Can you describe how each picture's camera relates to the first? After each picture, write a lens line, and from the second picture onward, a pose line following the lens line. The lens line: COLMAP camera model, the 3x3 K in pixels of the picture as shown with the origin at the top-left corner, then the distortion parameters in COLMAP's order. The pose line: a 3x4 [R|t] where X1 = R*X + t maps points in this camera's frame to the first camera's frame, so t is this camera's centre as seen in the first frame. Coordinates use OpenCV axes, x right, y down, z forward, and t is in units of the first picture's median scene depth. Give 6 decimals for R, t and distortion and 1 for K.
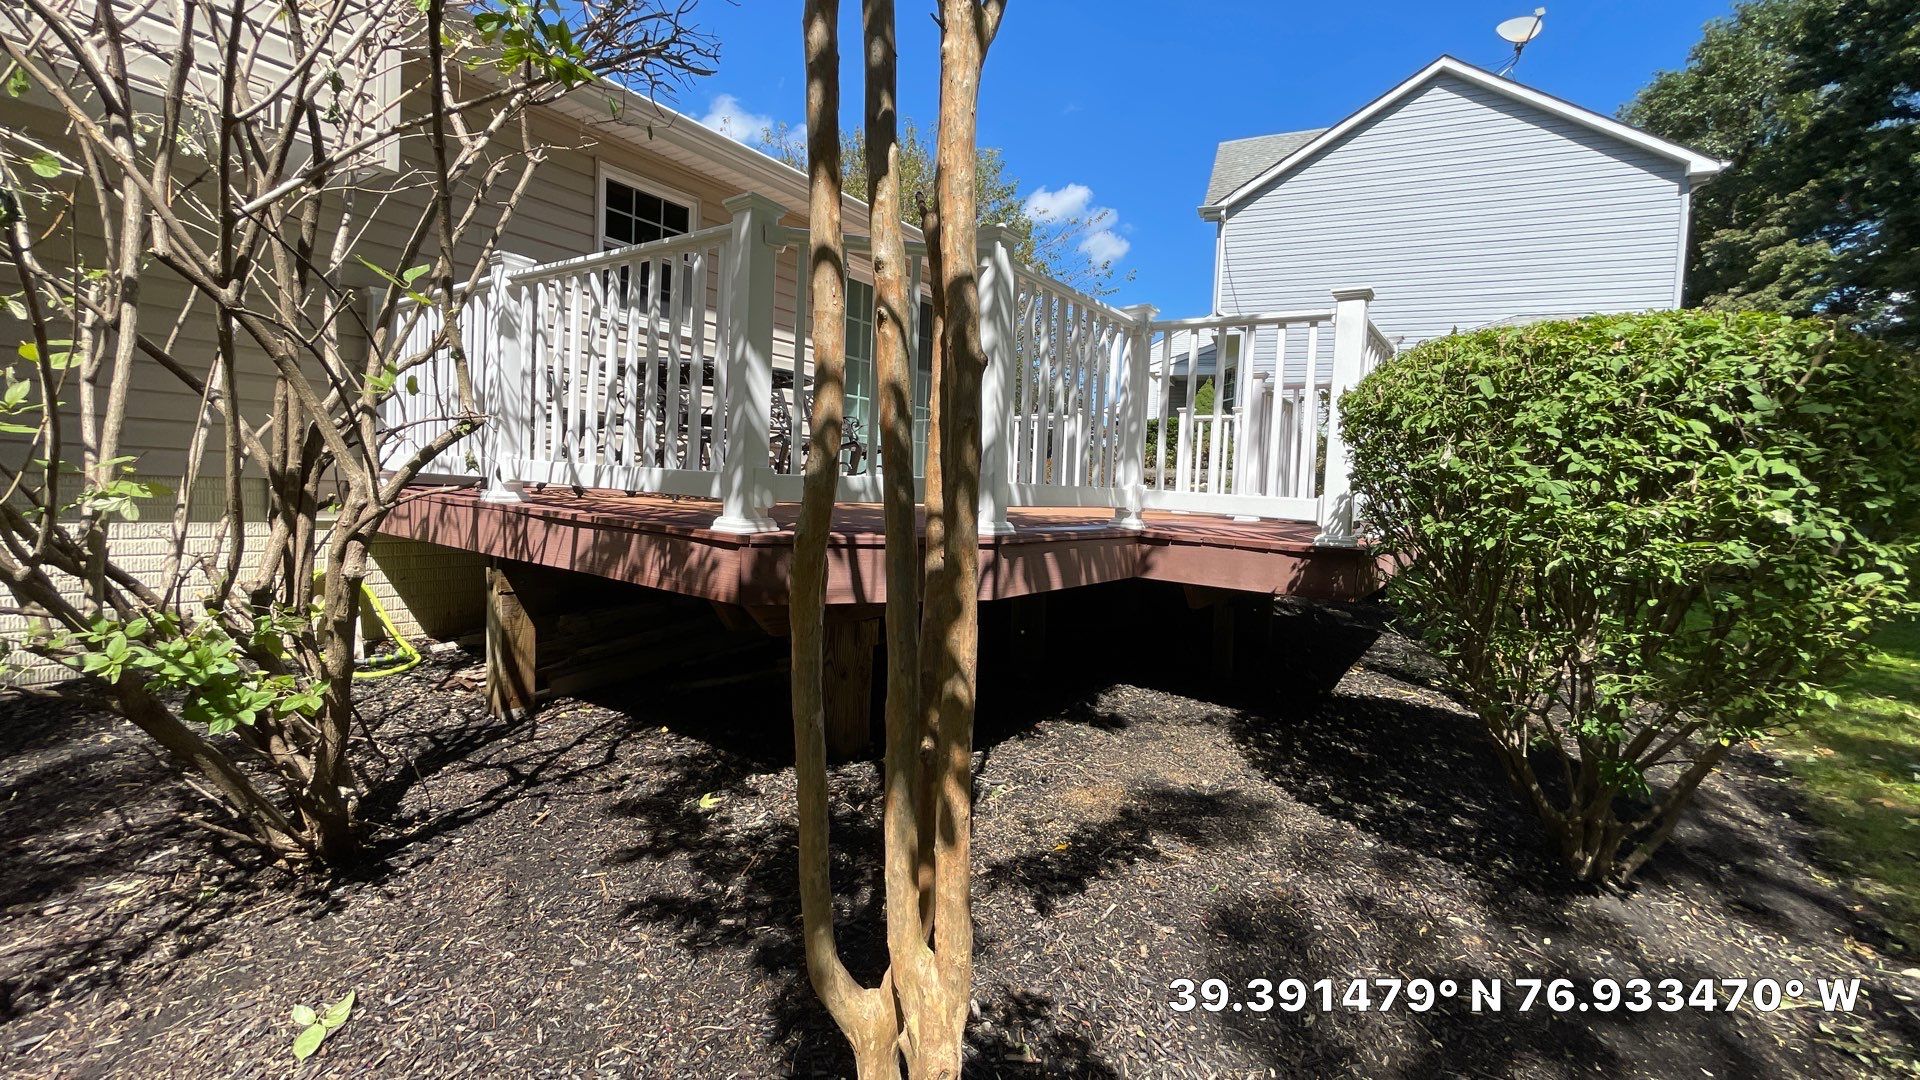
lens RADIAL K [[768.1, 0, 961.3], [0, 768.1, 532.1], [0, 0, 1]] dist [-0.002421, 0.000277]
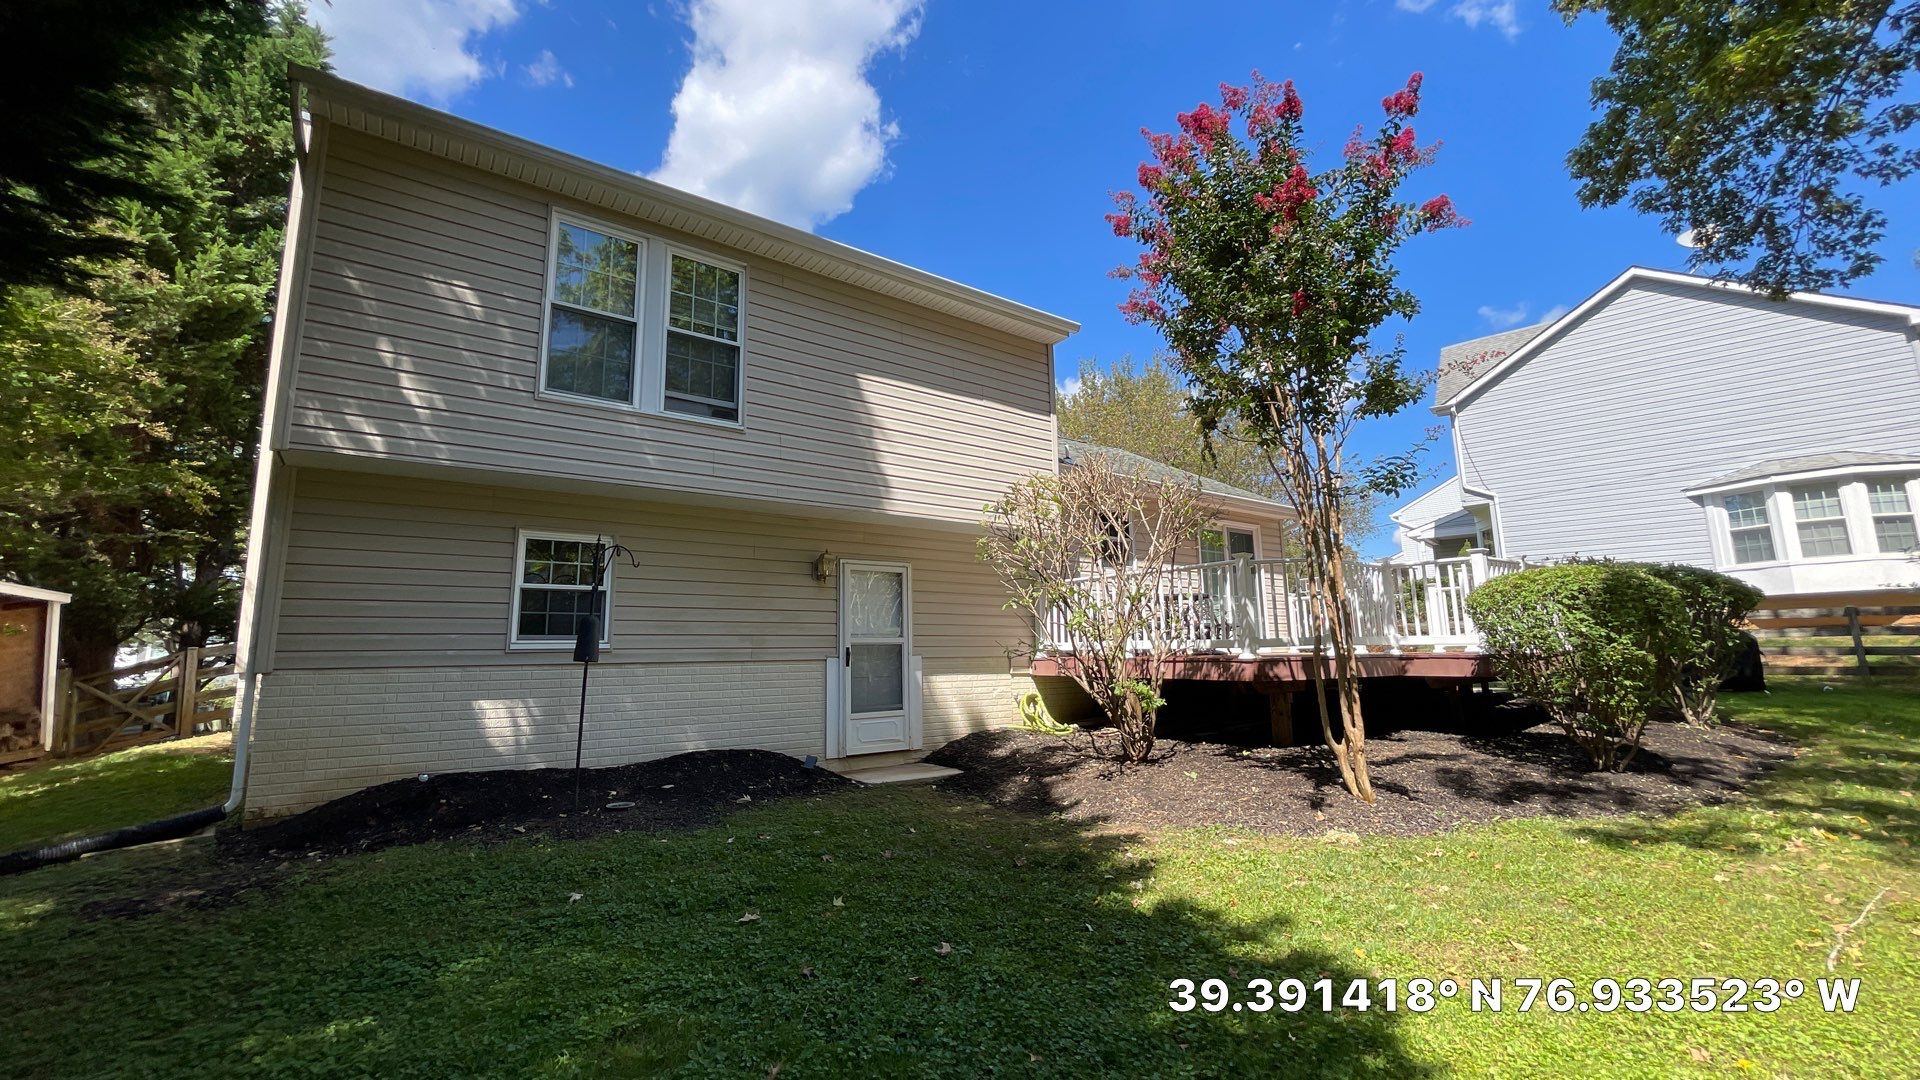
lens RADIAL K [[768.1, 0, 961.5], [0, 768.1, 531.7], [0, 0, 1]] dist [-0.002421, 0.000277]
pose [[0.948087, -0.110730, -0.298111, -0.296898], [0.041335, 0.972378, -0.229720, 0.119603], [0.315314, 0.205472, 0.926476, -1.687501]]
